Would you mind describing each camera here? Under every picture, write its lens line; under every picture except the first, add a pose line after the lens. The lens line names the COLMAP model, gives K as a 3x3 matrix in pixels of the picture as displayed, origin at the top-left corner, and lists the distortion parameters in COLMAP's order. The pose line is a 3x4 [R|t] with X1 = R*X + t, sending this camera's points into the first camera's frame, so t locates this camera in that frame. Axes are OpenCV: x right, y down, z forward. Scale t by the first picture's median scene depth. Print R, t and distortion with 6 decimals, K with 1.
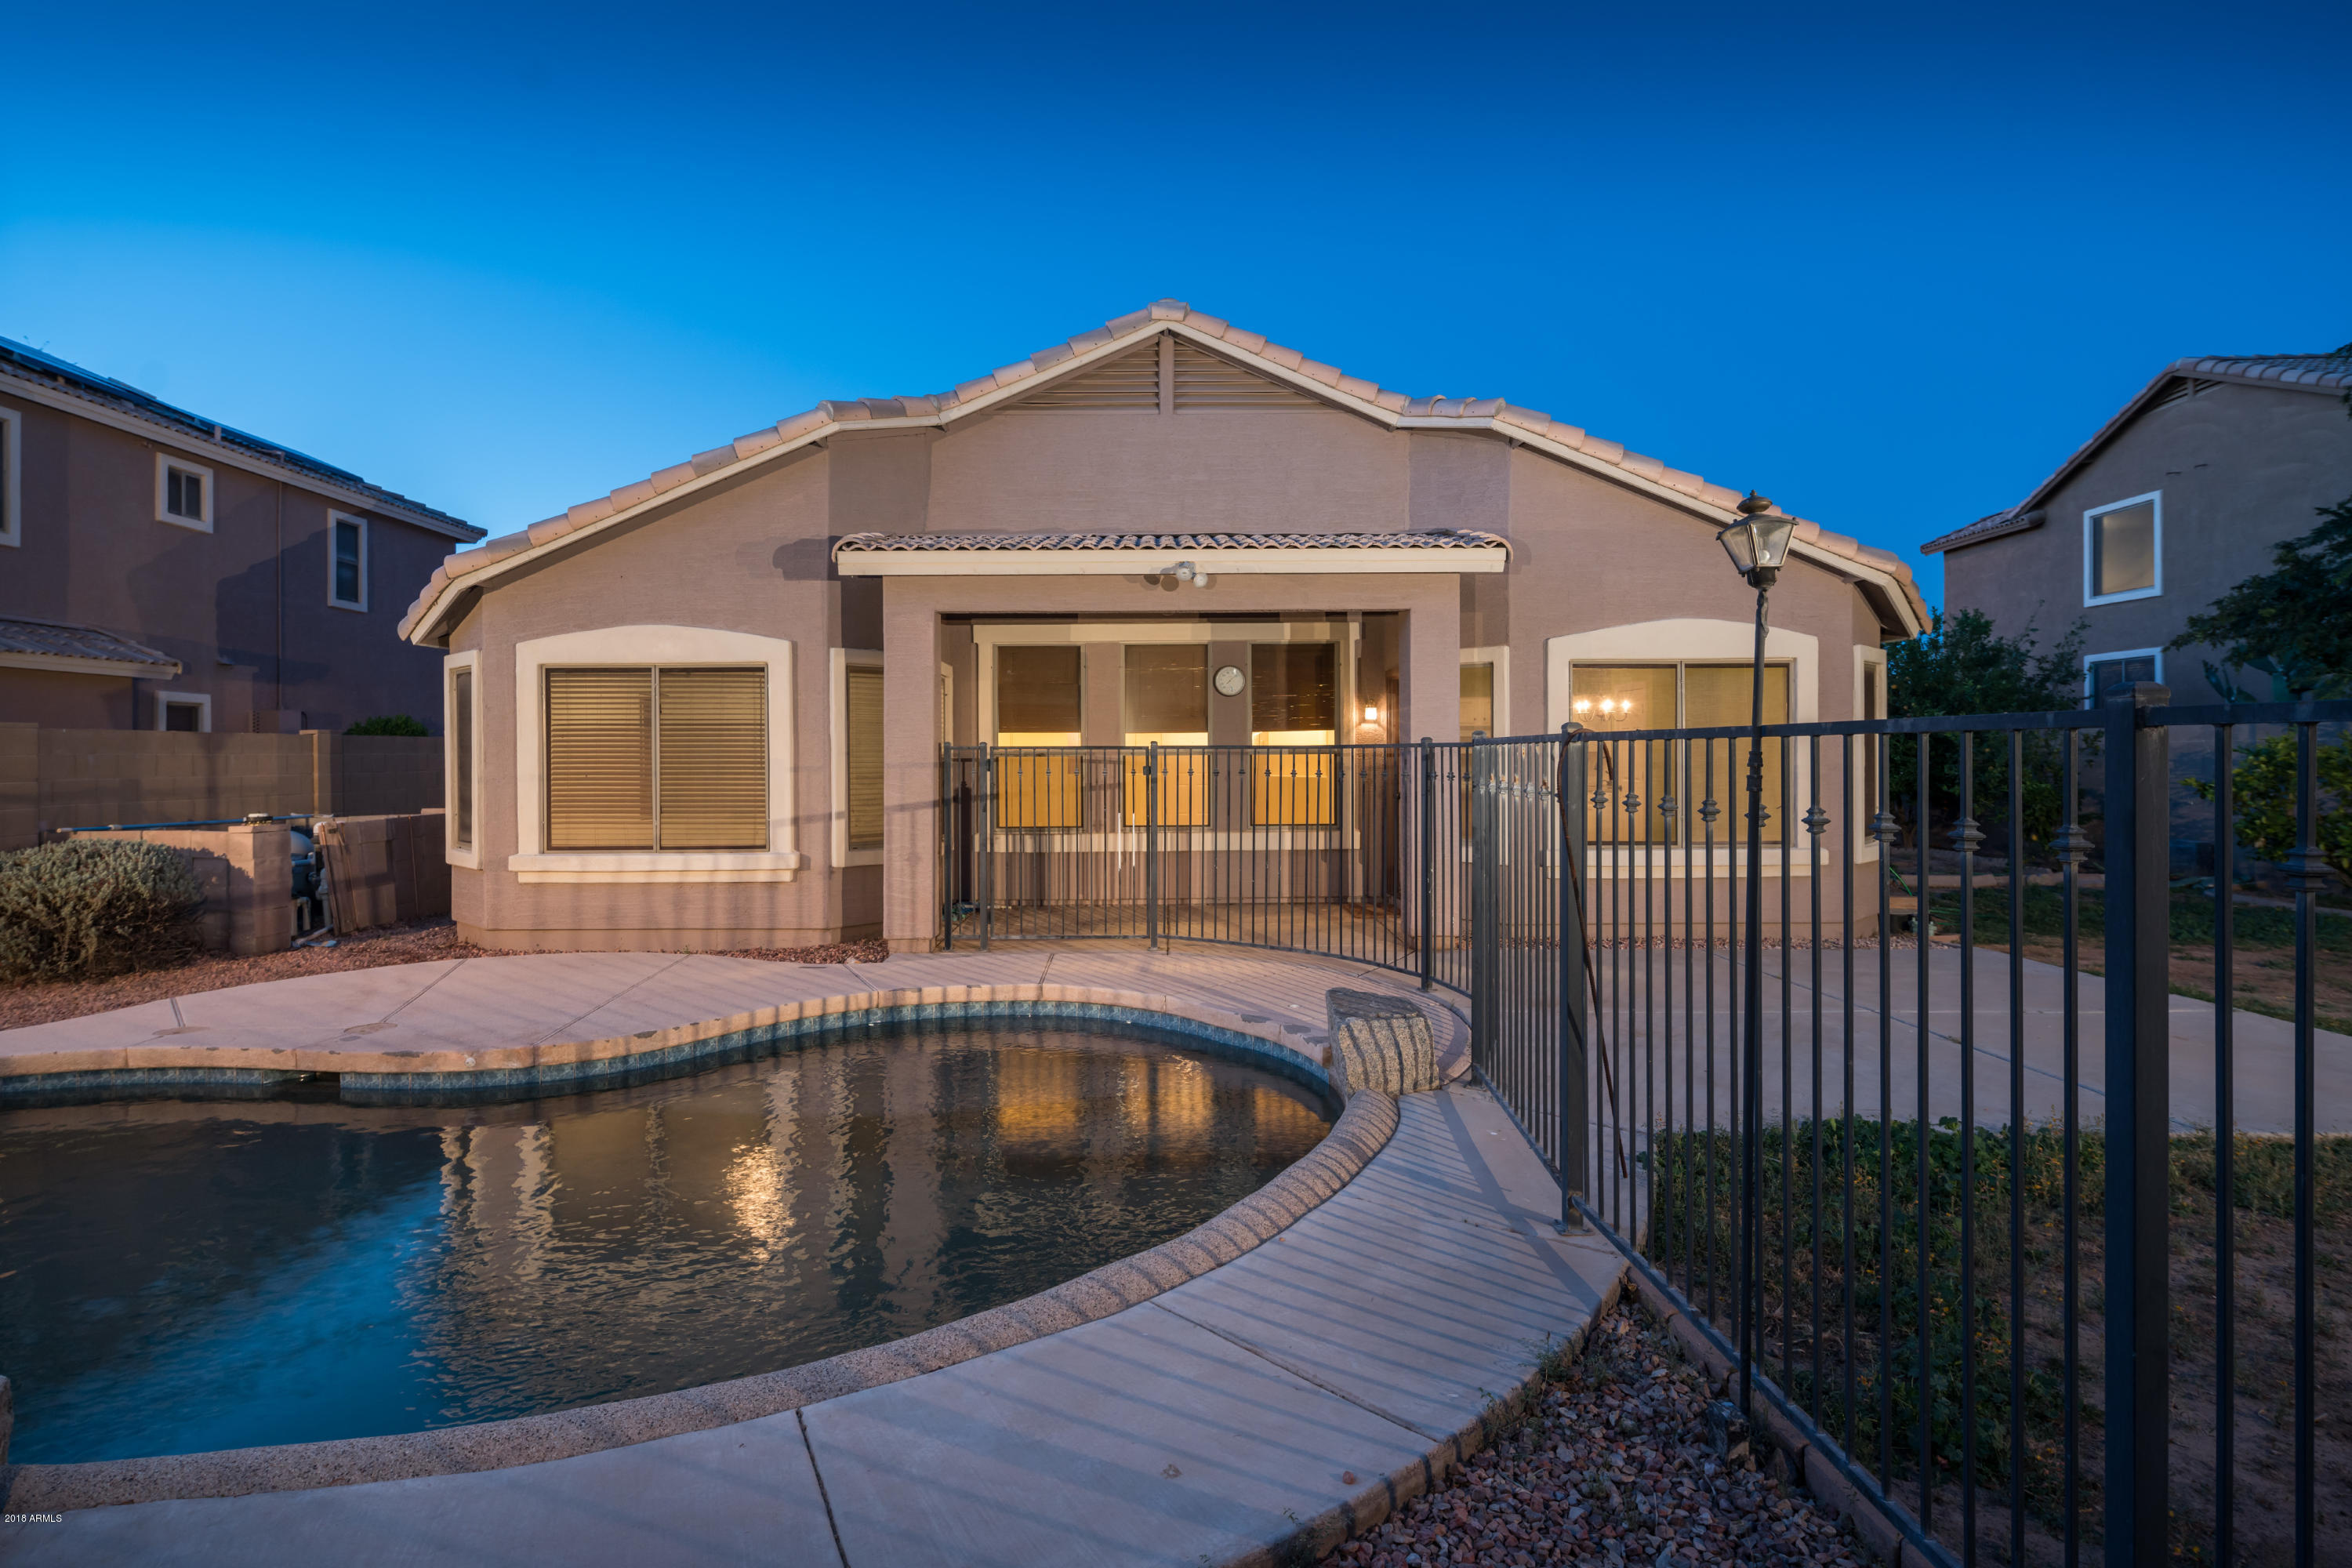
lens RADIAL K [[1140.9, 0, 1180.8], [0, 1140.9, 767.9], [0, 0, 1]] dist [0.006107, -0.005050]
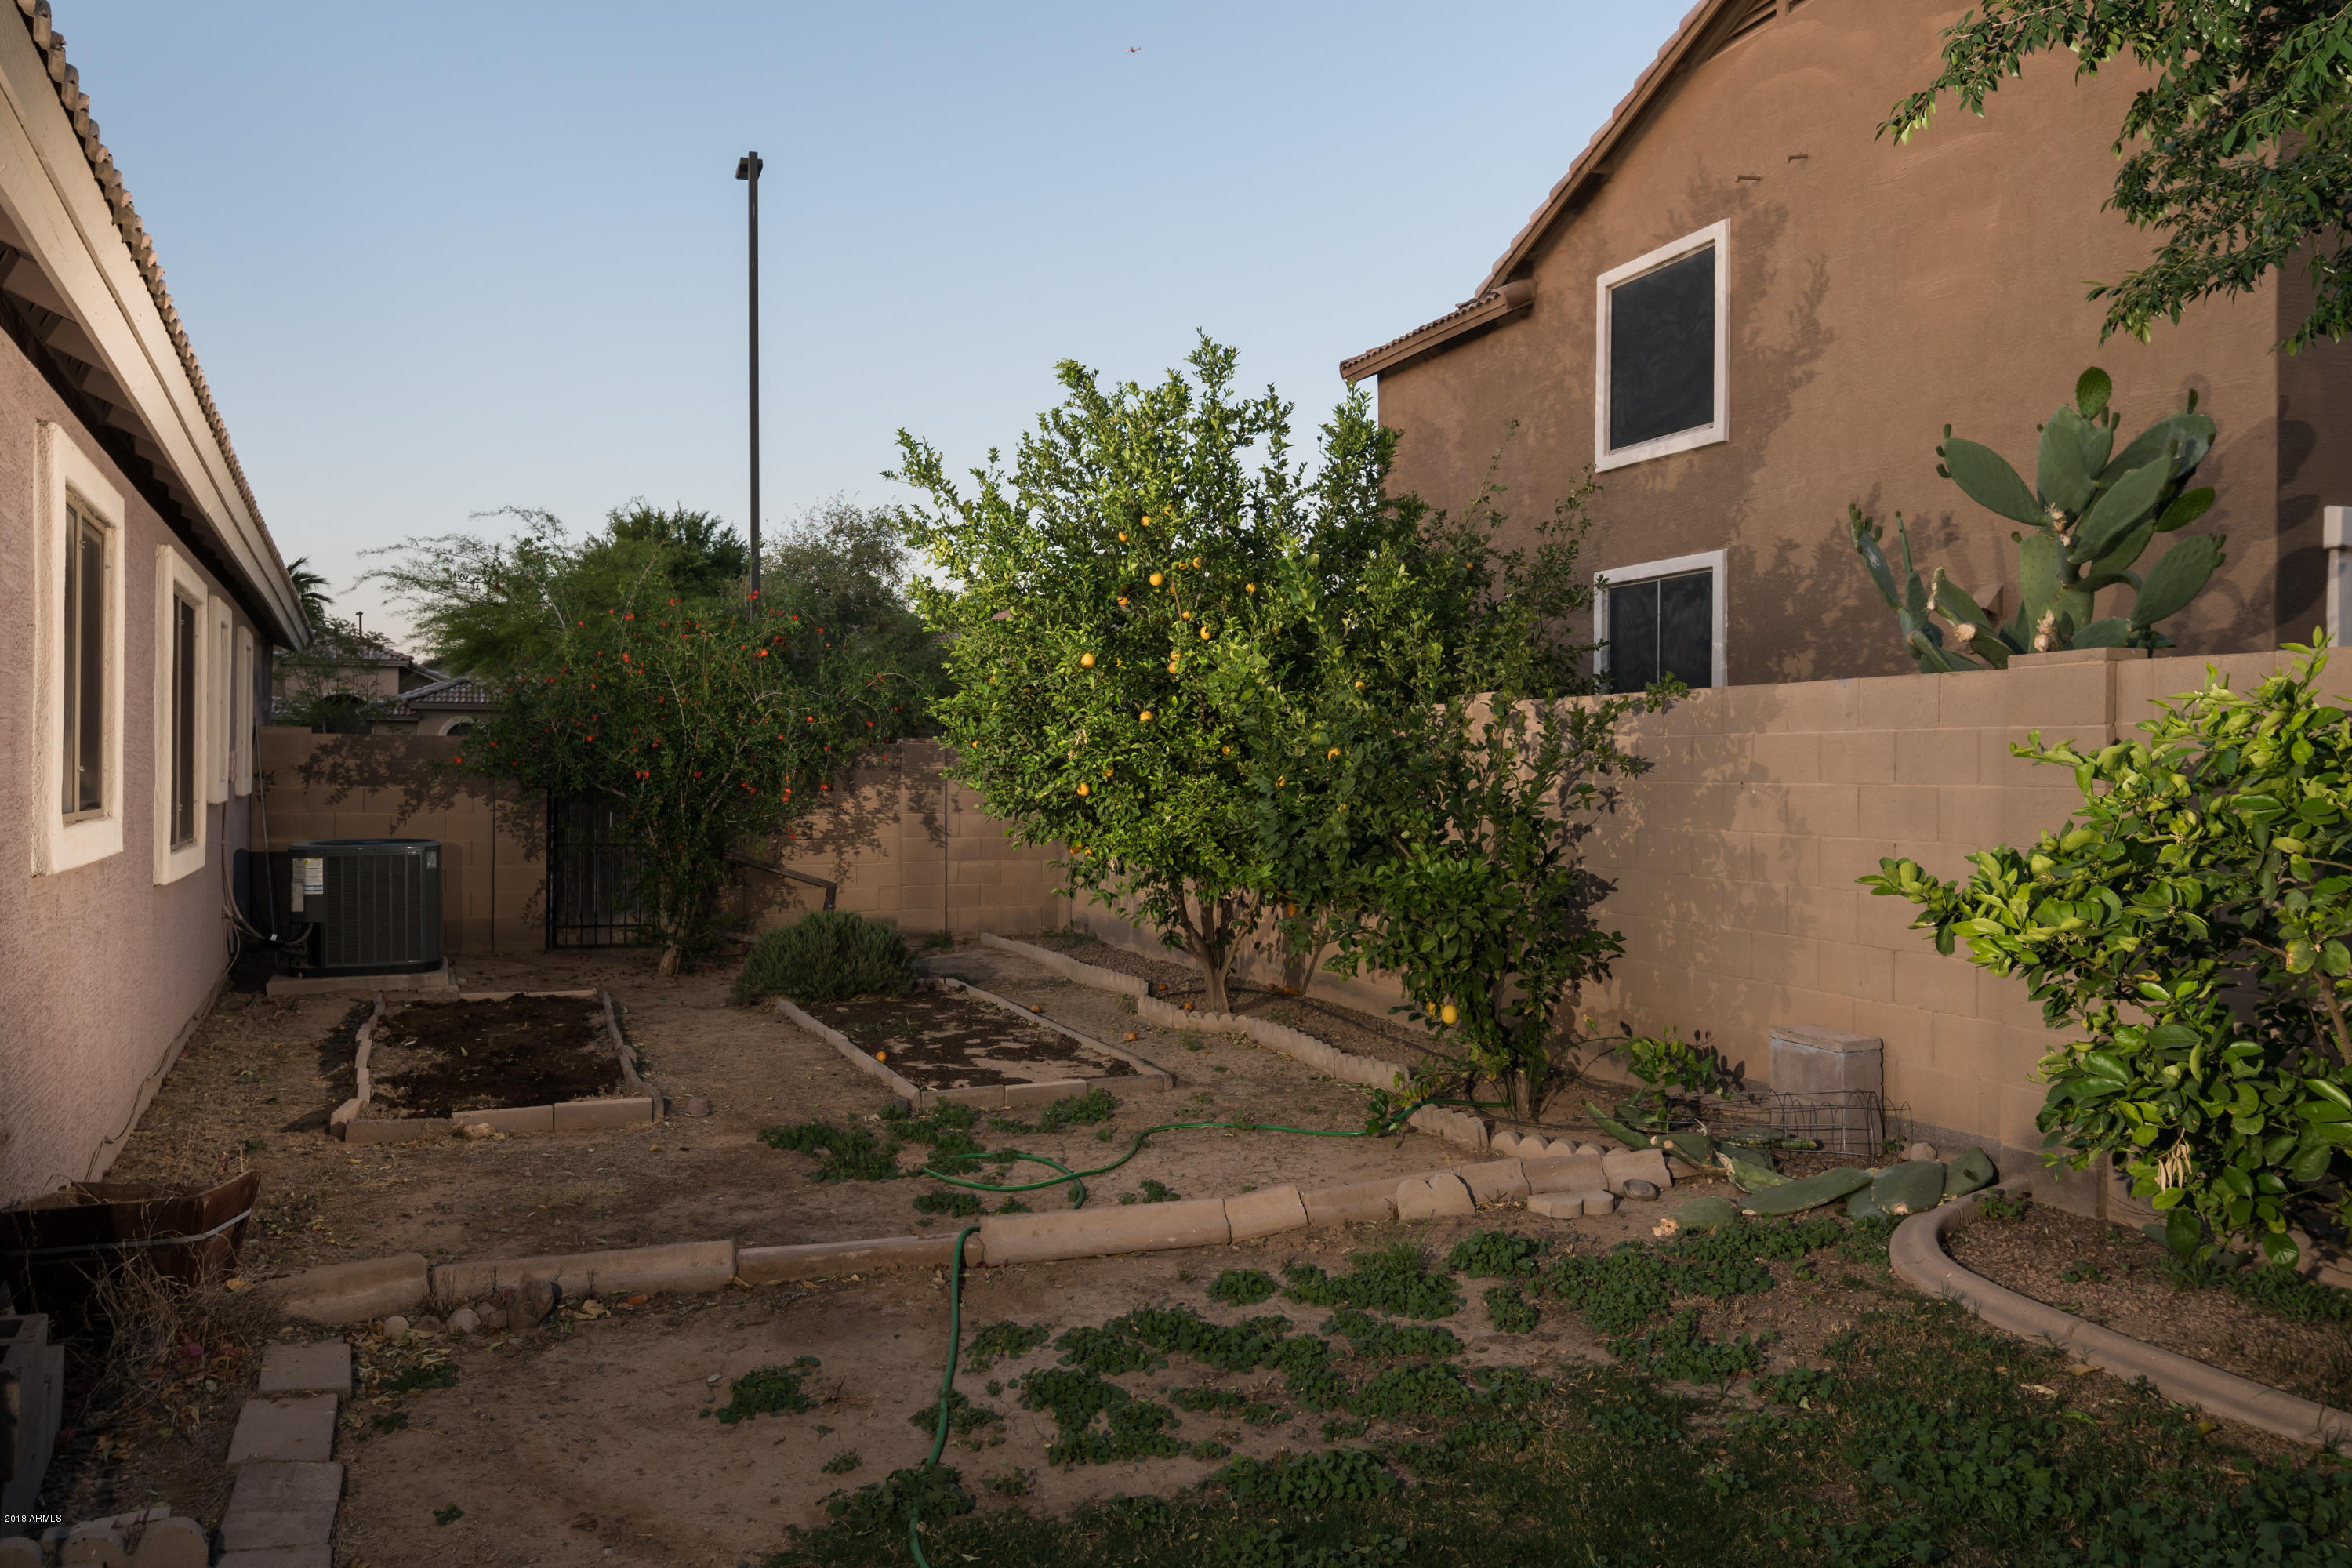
lens RADIAL K [[1689.2, 0, 1170.4], [0, 1689.2, 781.9], [0, 0, 1]] dist [0.013046, 0.001590]
pose [[0.915896, 0.007816, 0.401339, 0.620847], [-0.006051, 0.999966, -0.005663, -0.006638], [-0.401369, 0.002758, 0.915912, 0.763524]]
